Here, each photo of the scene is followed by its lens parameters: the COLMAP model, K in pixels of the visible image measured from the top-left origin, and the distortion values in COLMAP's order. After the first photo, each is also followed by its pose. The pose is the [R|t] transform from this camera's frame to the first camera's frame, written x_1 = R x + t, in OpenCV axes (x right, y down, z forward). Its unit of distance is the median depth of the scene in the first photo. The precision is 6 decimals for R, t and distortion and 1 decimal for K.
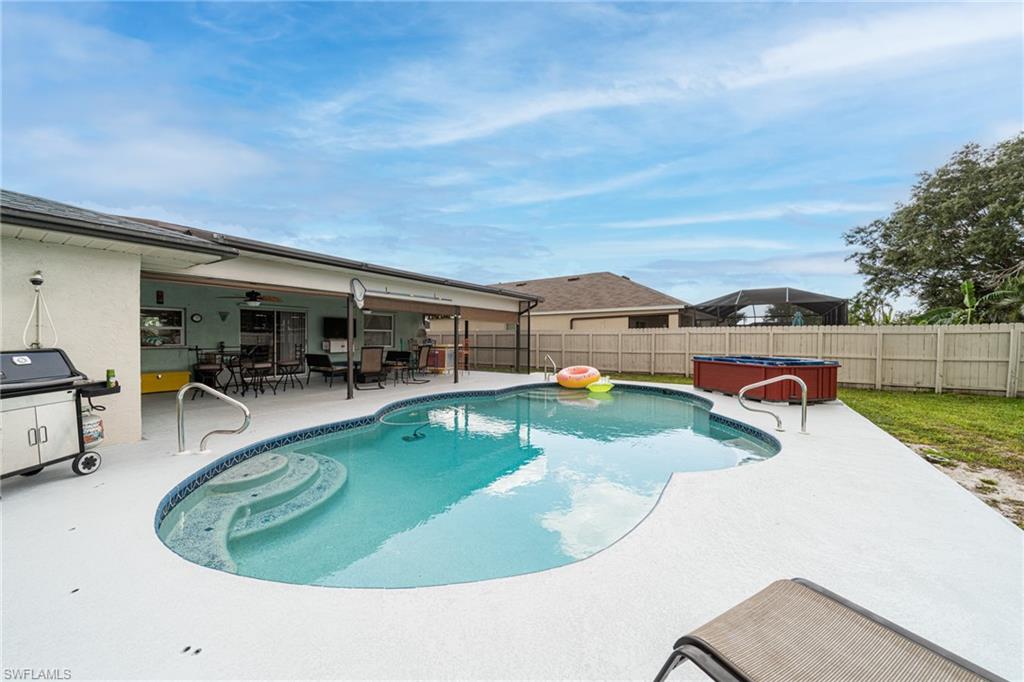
lens RADIAL K [[360.1, 0, 512.5], [0, 360.1, 343.7], [0, 0, 1]] dist [-0.008000, -0.000907]
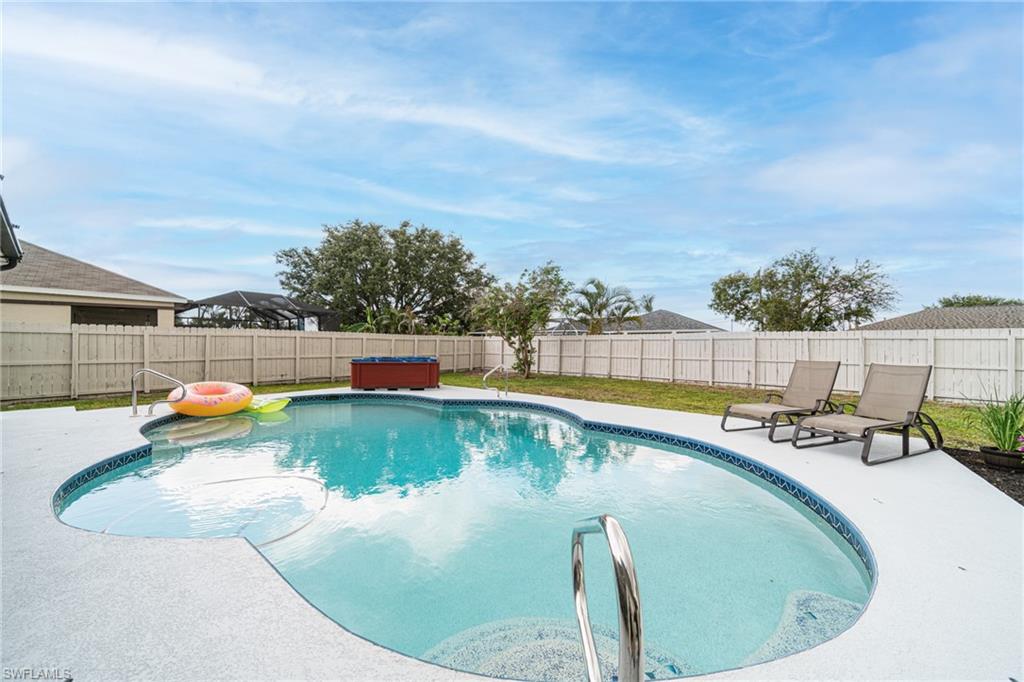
lens RADIAL K [[360.1, 0, 506.9], [0, 360.1, 342.7], [0, 0, 1]] dist [-0.008000, -0.000907]
pose [[0.073980, 0.005126, 0.997247, -0.282881], [0.005970, 0.999967, -0.005583, -0.002844], [-0.997242, 0.006366, 0.073947, 0.254740]]
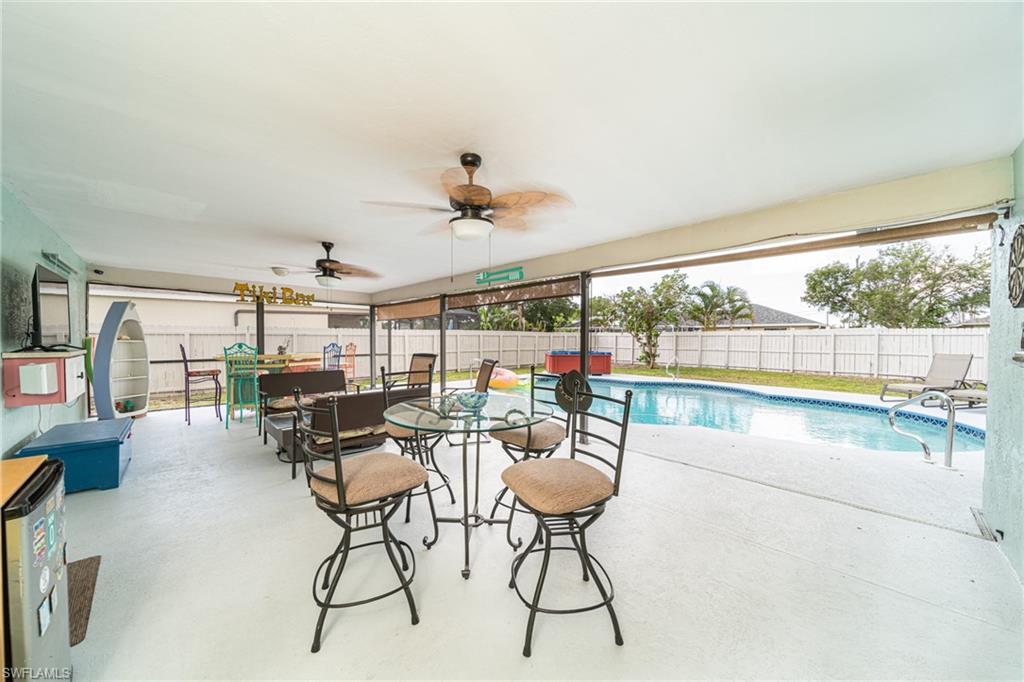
lens RADIAL K [[360.1, 0, 508.0], [0, 360.1, 344.6], [0, 0, 1]] dist [-0.008000, -0.000907]
pose [[0.213784, -0.019467, 0.976687, -0.526222], [0.012277, 0.999776, 0.017241, -0.013839], [-0.976804, 0.008305, 0.213975, 0.480623]]
